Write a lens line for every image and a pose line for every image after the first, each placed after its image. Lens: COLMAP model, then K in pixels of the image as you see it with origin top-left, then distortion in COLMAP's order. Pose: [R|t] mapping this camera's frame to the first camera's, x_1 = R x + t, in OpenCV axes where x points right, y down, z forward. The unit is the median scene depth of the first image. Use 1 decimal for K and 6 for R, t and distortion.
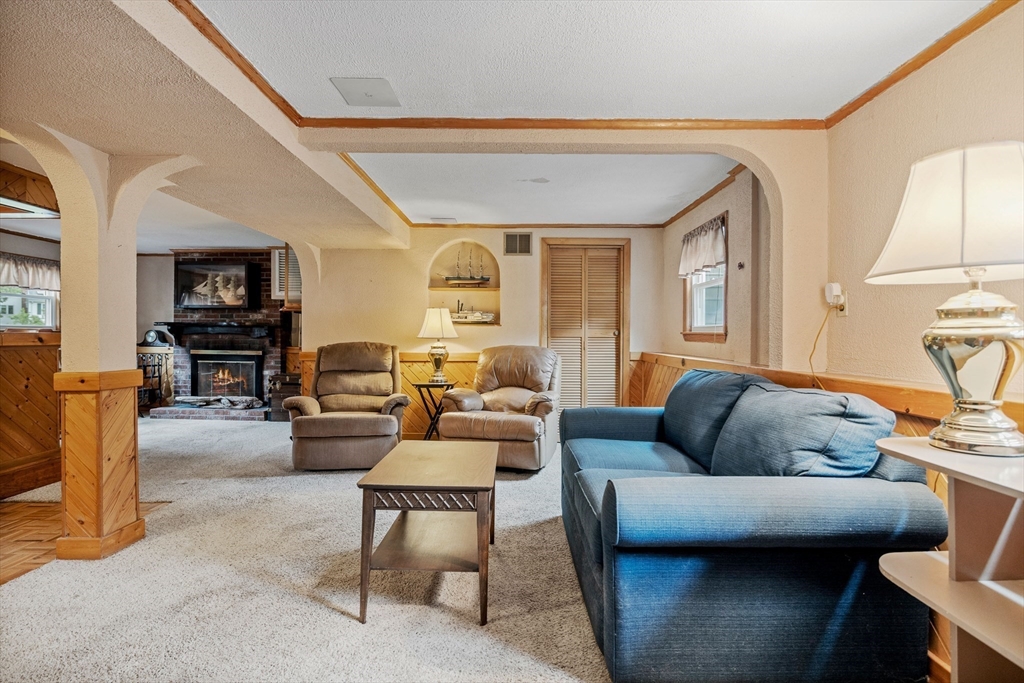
lens RADIAL K [[504.4, 0, 516.7], [0, 504.4, 341.6], [0, 0, 1]] dist [-0.002056, -0.000821]
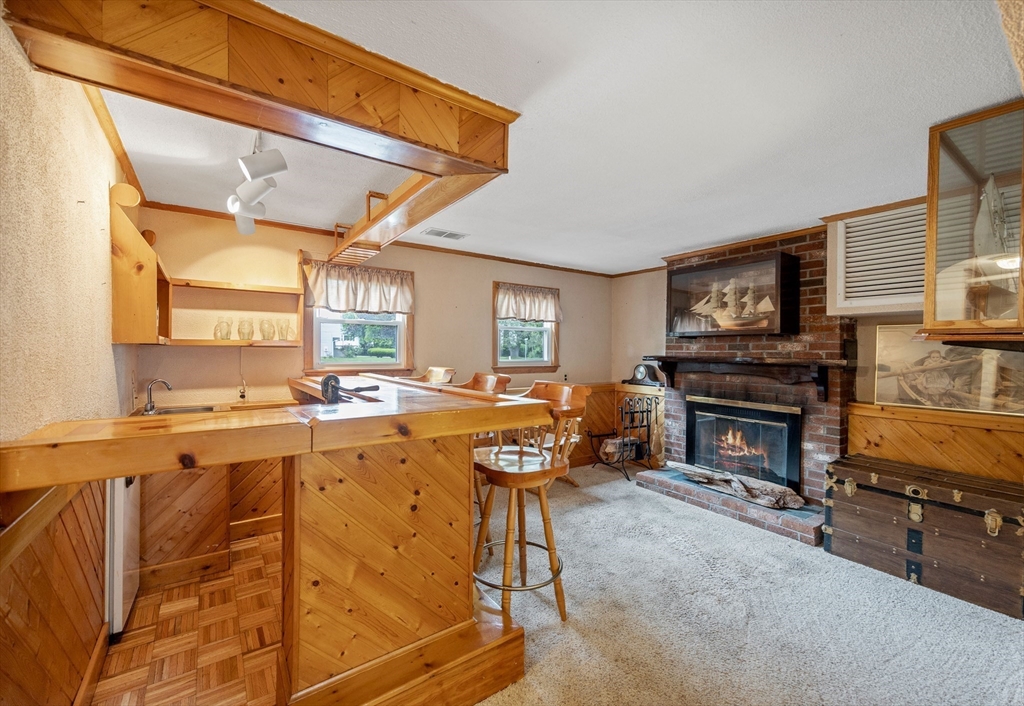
lens RADIAL K [[421.4, 0, 513.3], [0, 421.4, 351.5], [0, 0, 1]] dist [0.001354, 0.000283]
pose [[0.588541, 0.002640, -0.808463, -0.313577], [-0.013022, 0.999896, -0.006214, -0.038171], [0.808362, 0.014185, 0.588514, 0.457457]]
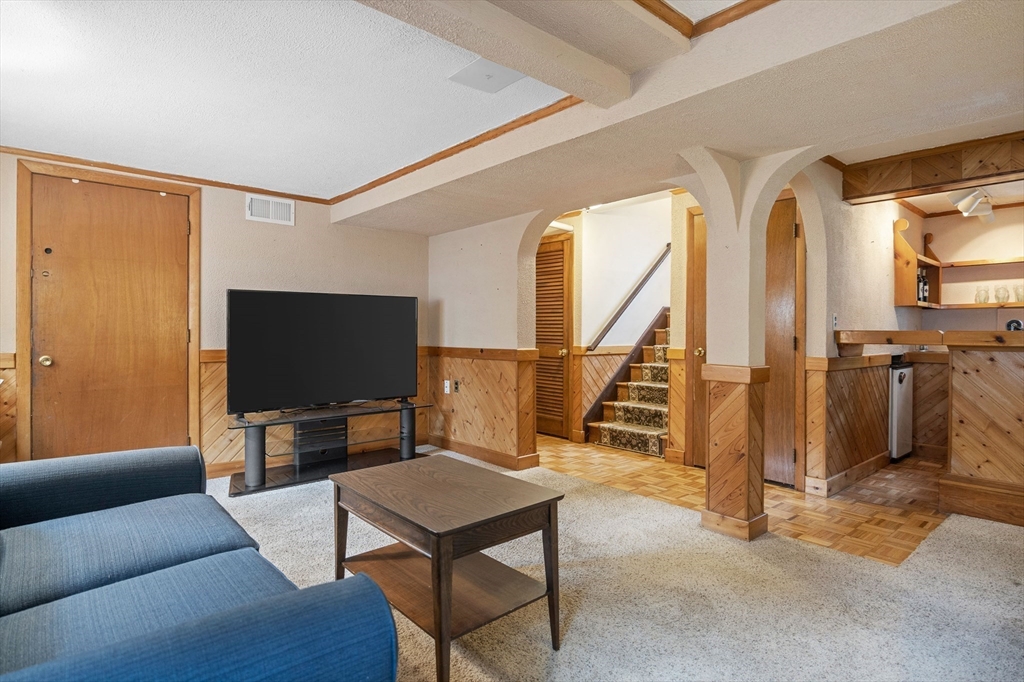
lens RADIAL K [[536.1, 0, 518.6], [0, 536.1, 340.4], [0, 0, 1]] dist [0.001067, 0.000333]
pose [[-0.752250, 0.002009, -0.658874, 0.109299], [-0.011033, 0.999817, 0.015646, -0.003568], [0.658785, 0.019039, -0.752090, 0.607444]]
